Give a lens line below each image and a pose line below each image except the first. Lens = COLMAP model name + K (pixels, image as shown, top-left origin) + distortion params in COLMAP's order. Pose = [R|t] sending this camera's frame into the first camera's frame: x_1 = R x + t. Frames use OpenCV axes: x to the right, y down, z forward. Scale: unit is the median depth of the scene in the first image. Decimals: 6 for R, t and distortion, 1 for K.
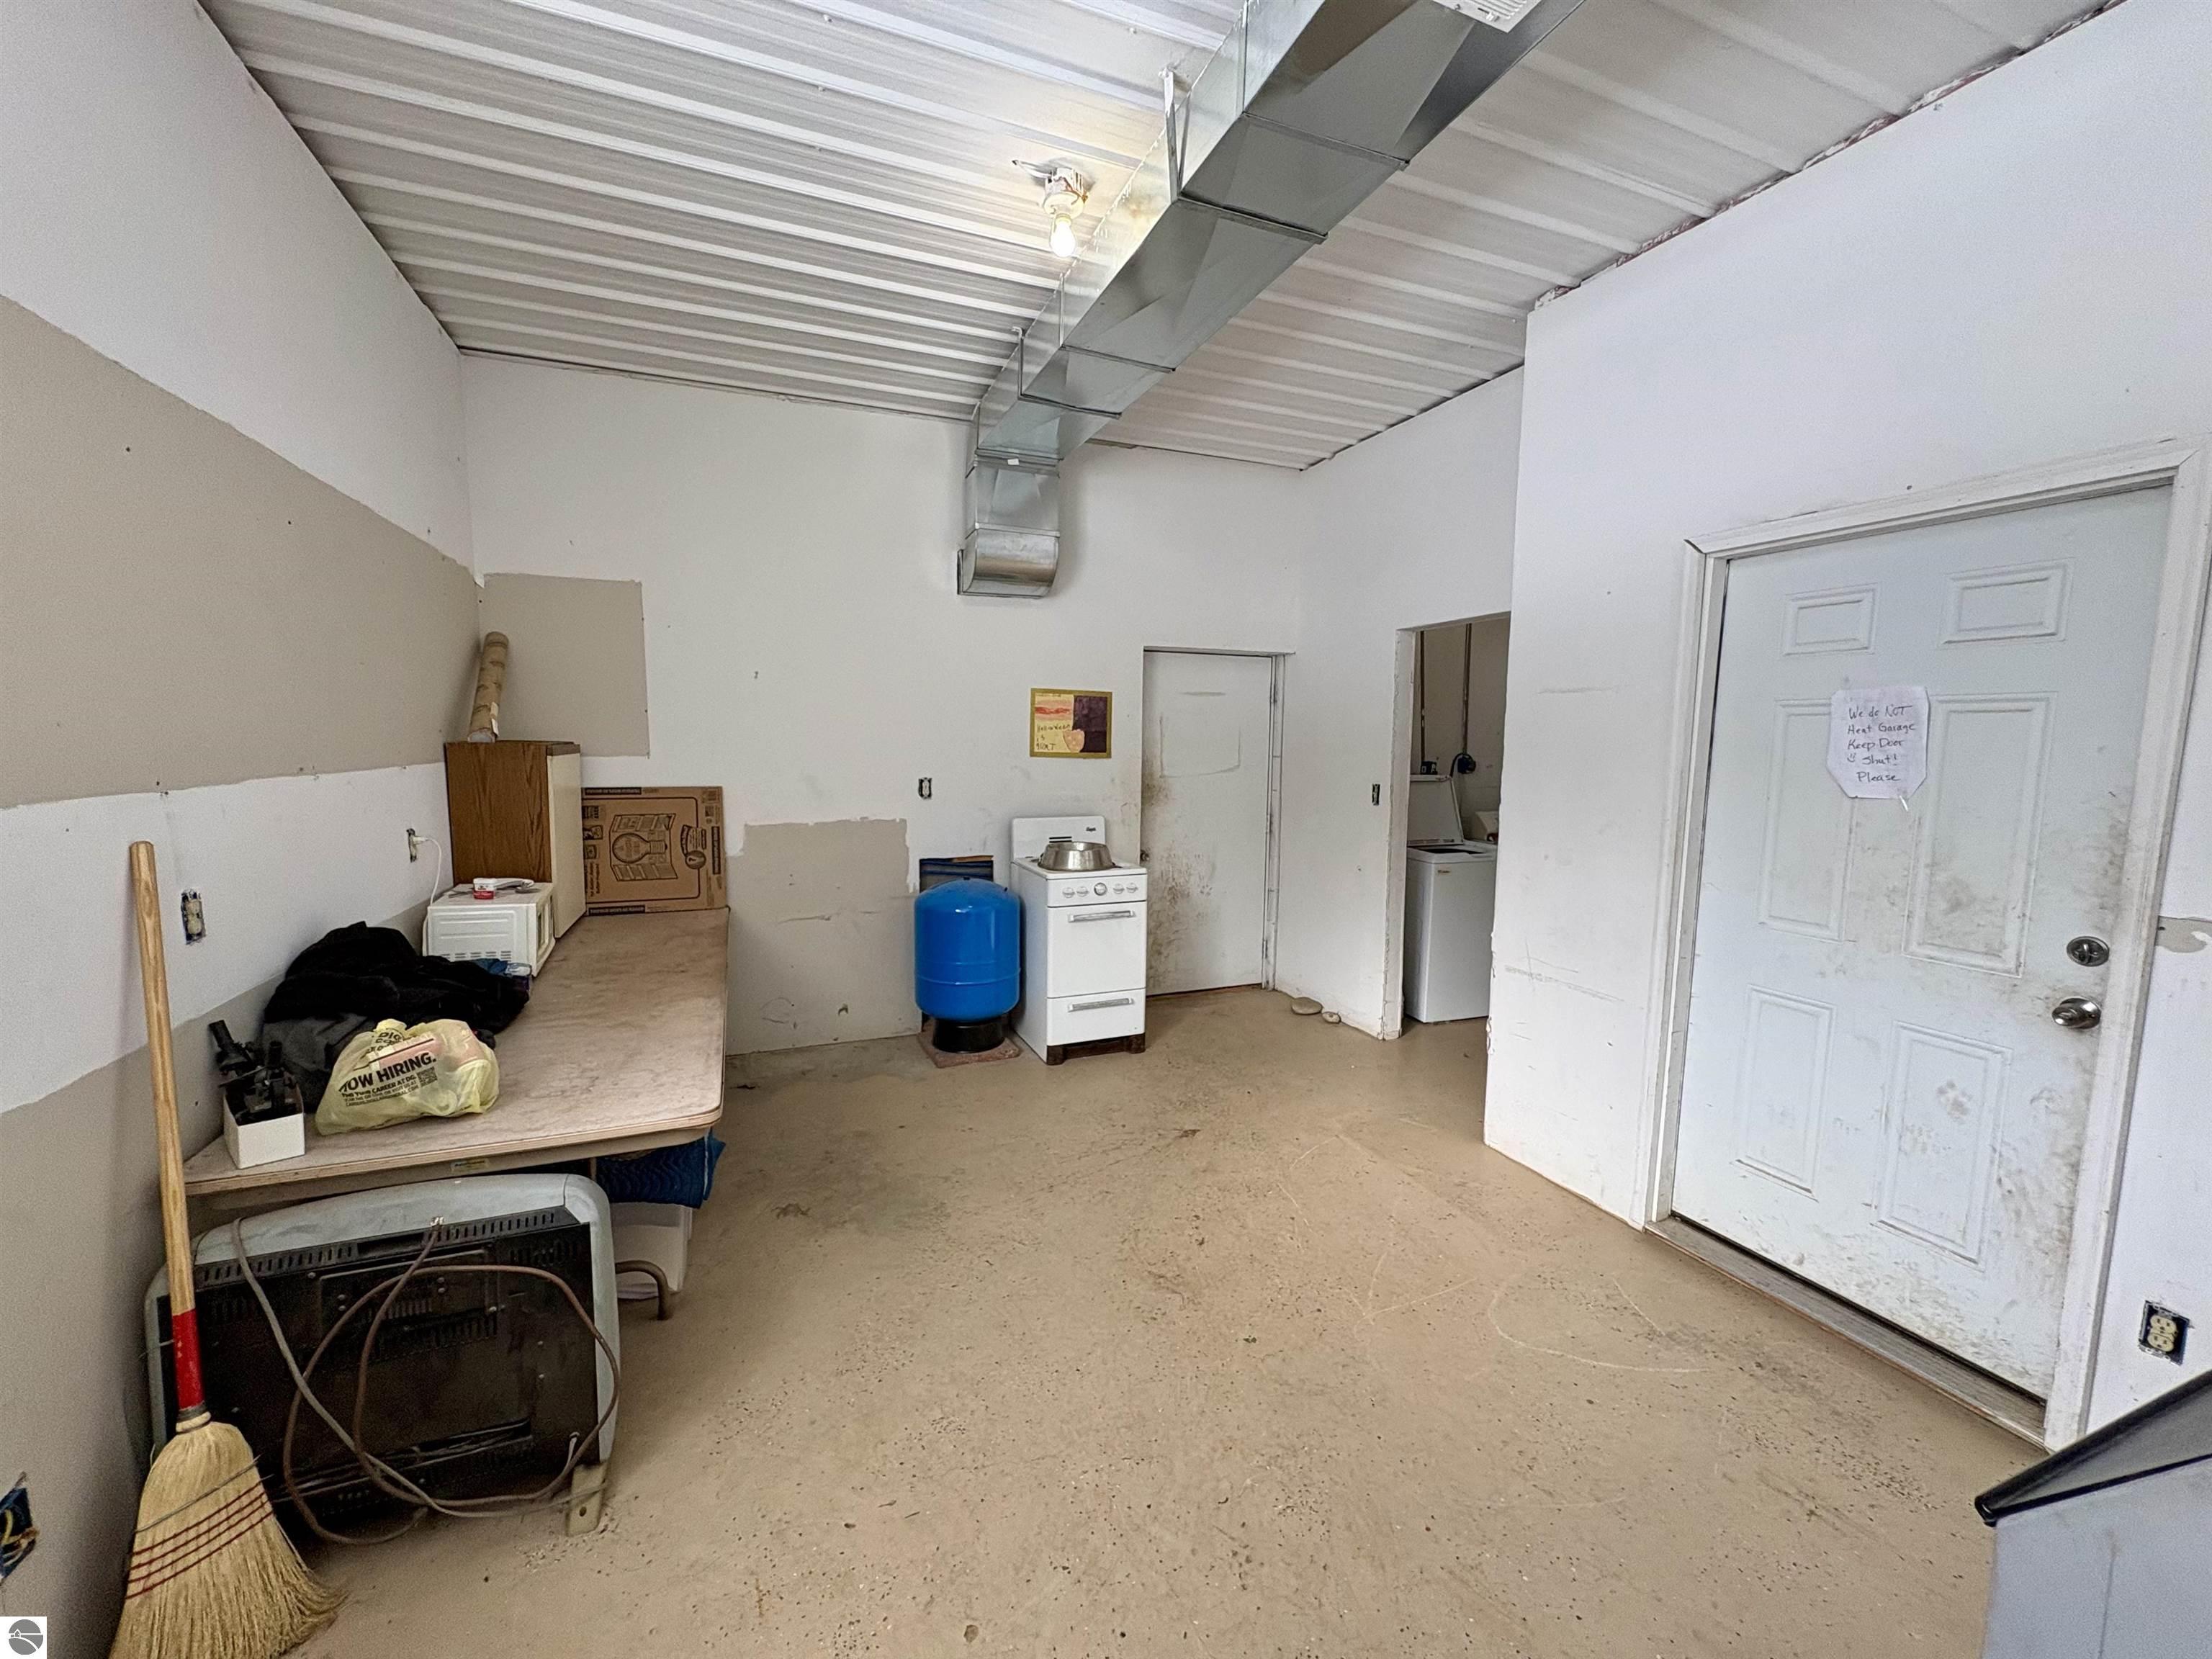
lens RADIAL K [[886.7, 0, 1106.0], [0, 886.7, 829.5], [0, 0, 1]] dist [0.000025, 0.000043]
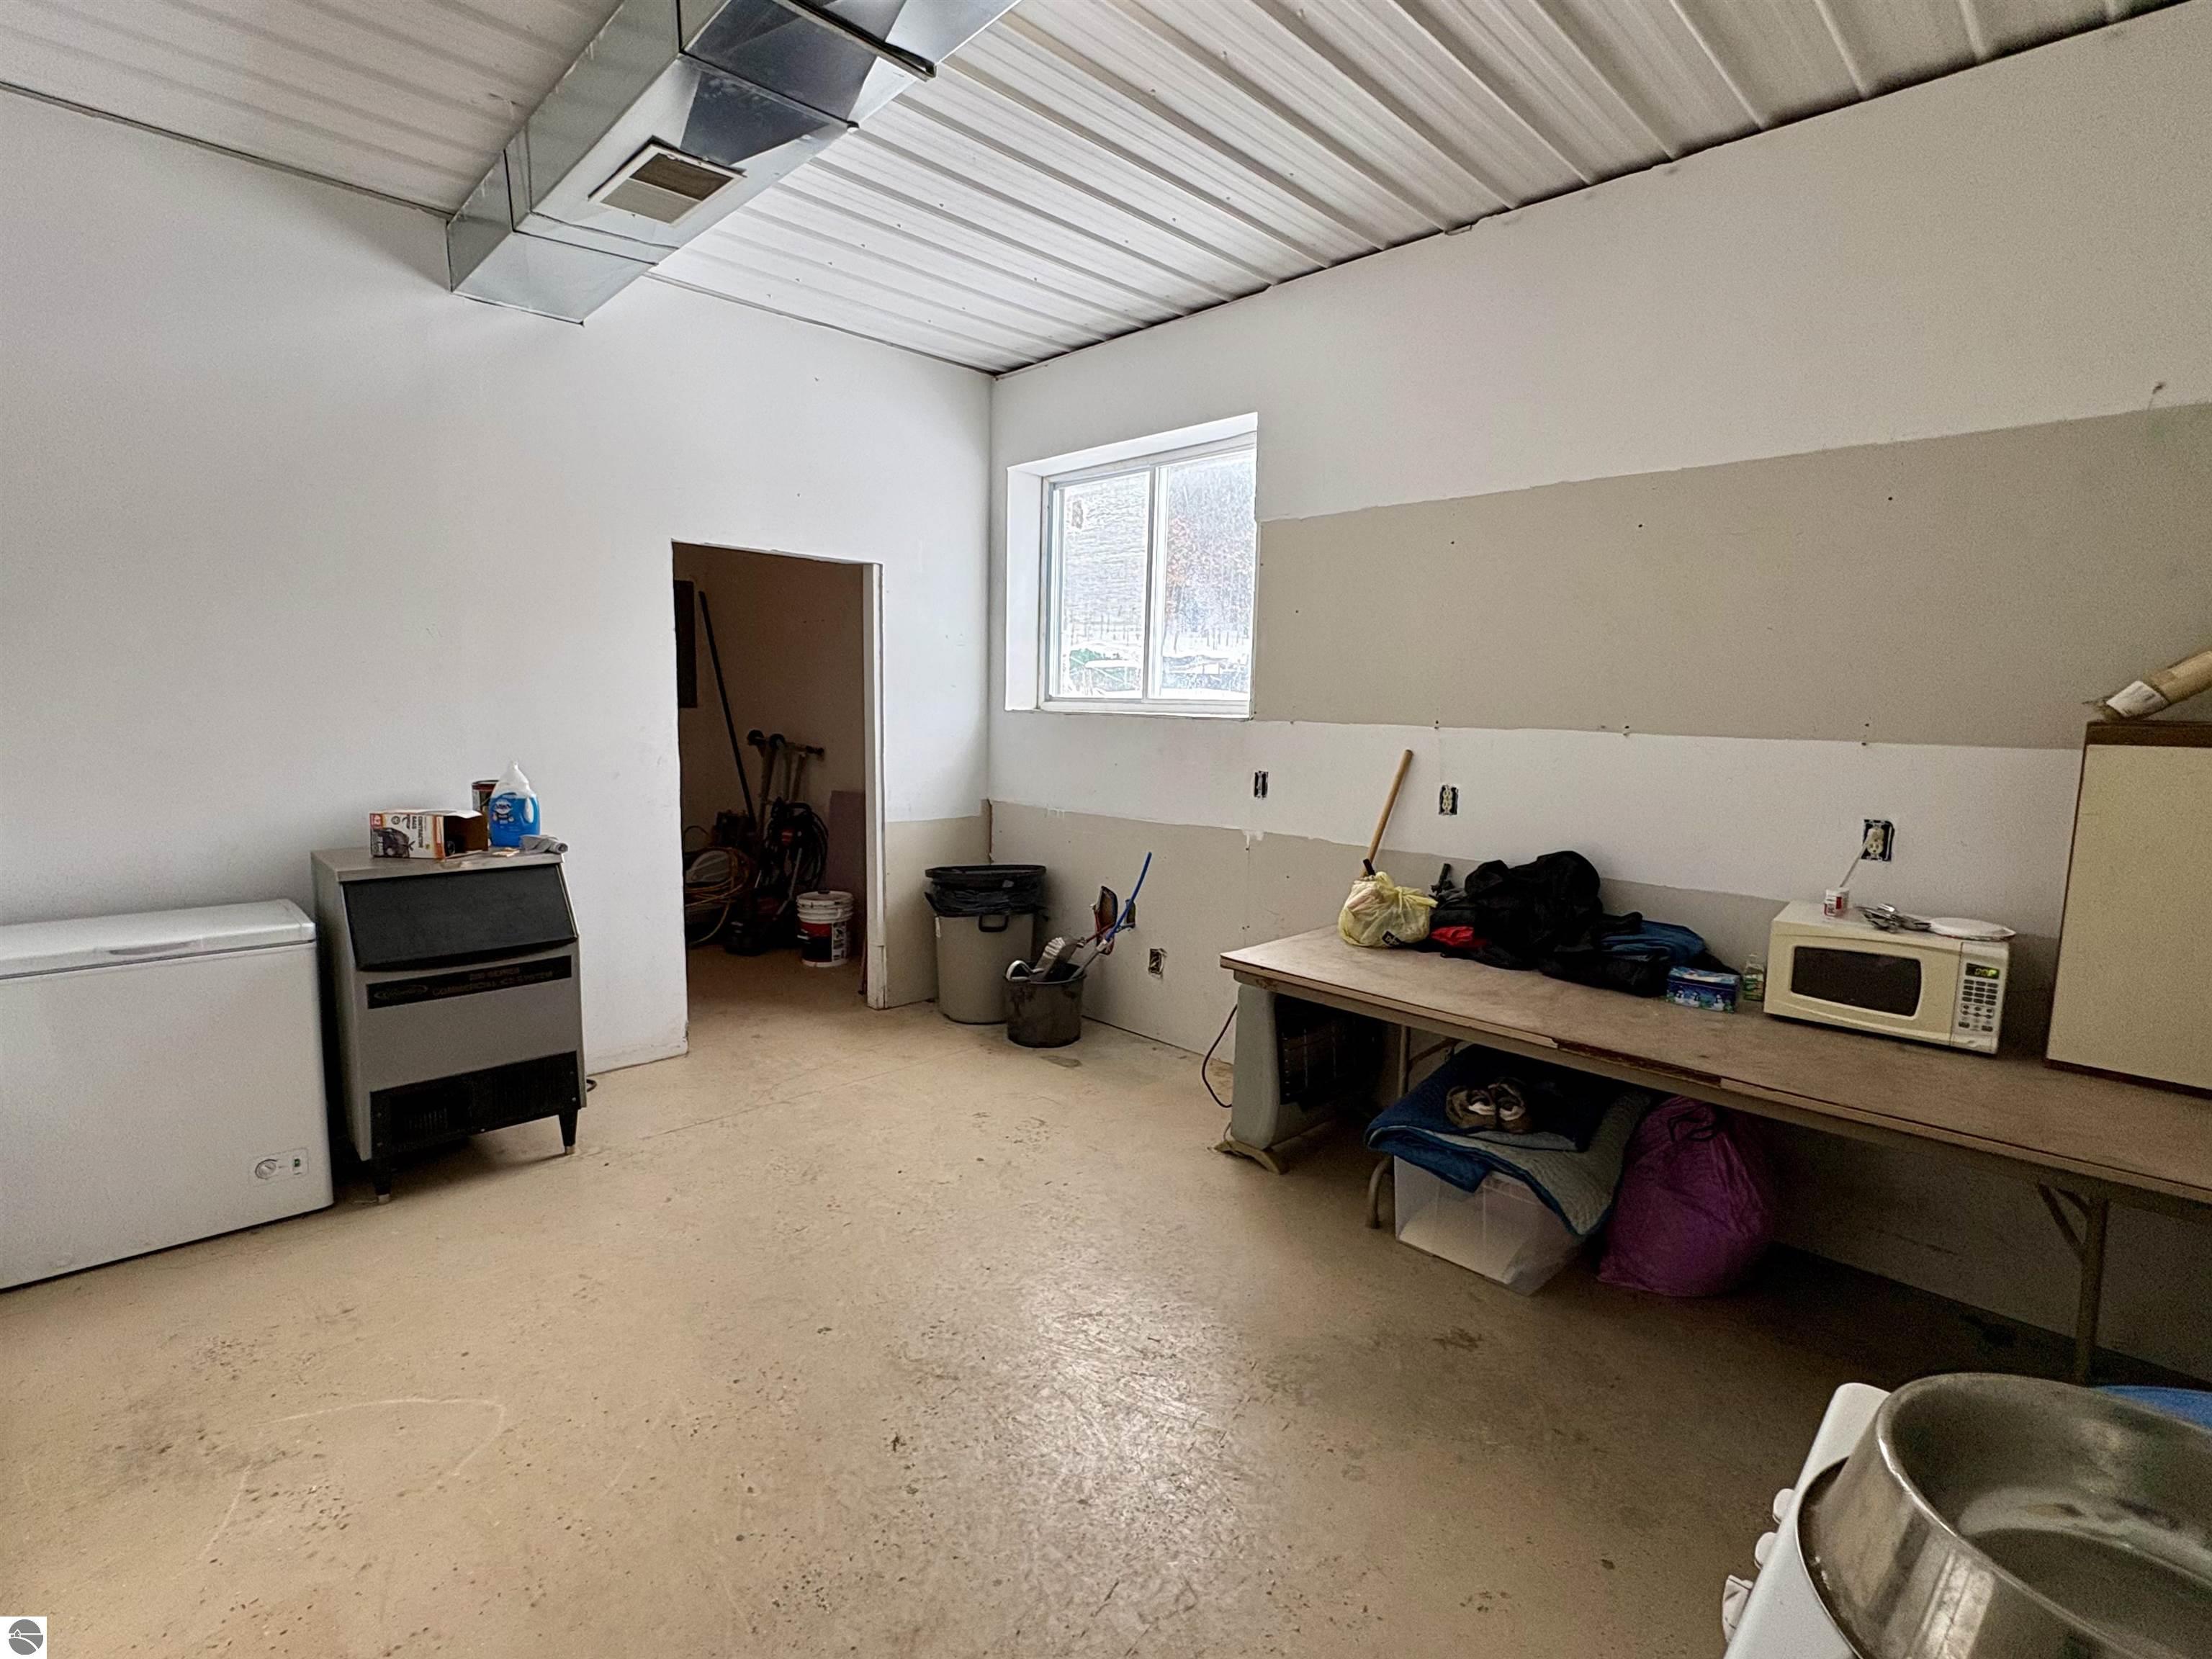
lens RADIAL K [[1055.4, 0, 1106.0], [0, 1055.4, 829.5], [0, 0, 1]] dist [0.000193, -0.000134]
pose [[-0.921311, 0.020980, -0.388260, 0.247872], [-0.066948, 0.975072, 0.211549, -0.148363], [0.383020, 0.220896, -0.896940, 1.594130]]
